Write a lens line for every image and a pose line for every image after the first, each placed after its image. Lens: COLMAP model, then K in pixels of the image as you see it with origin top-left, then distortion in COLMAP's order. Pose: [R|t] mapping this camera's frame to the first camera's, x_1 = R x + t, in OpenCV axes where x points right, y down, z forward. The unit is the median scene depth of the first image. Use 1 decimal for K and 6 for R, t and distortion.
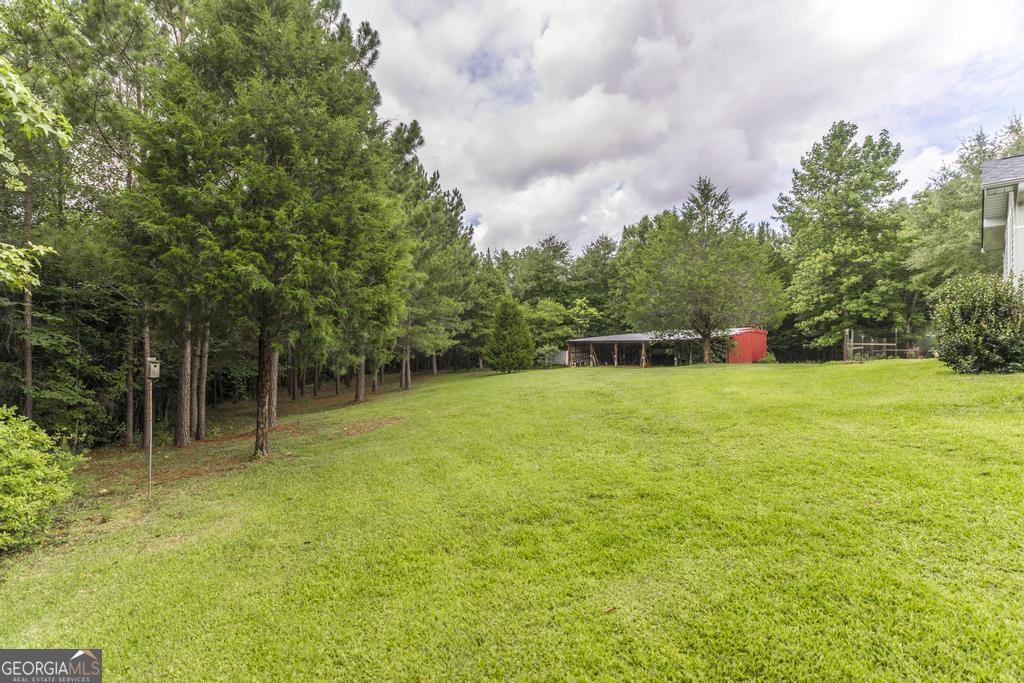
lens RADIAL K [[436.8, 0, 513.3], [0, 436.8, 343.3], [0, 0, 1]] dist [0.003302, 0.000146]
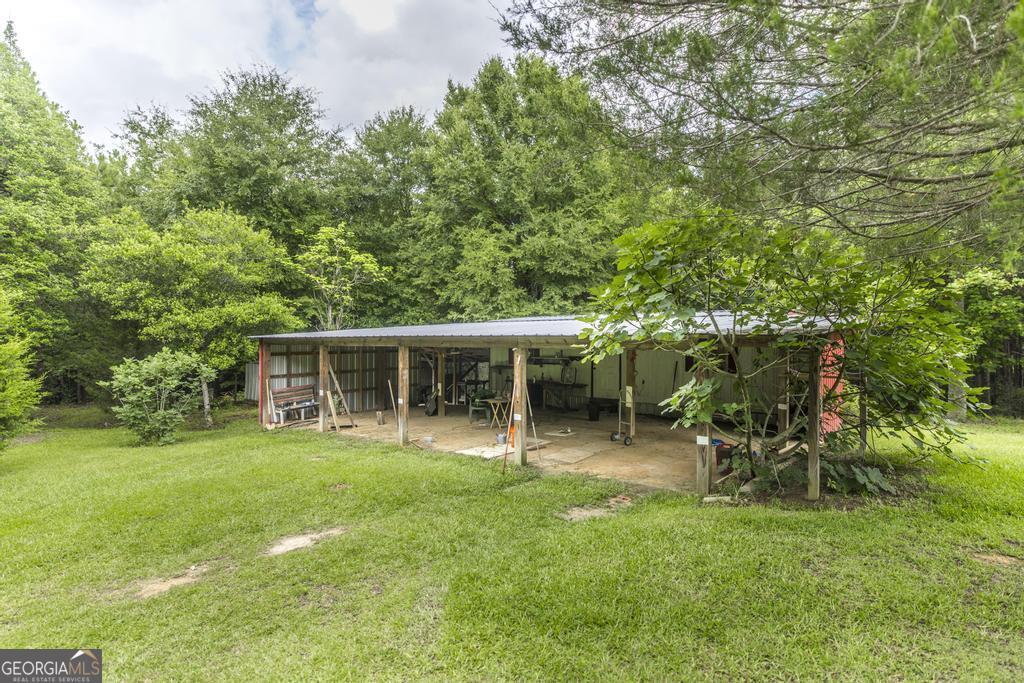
lens RADIAL K [[530.8, 0, 511.7], [0, 530.8, 340.1], [0, 0, 1]] dist [0.000491, 0.000023]
pose [[0.936437, 0.015541, 0.350491, 0.138902], [-0.010952, 0.999826, -0.015071, 0.000762], [-0.350665, 0.010275, 0.936445, 0.511678]]
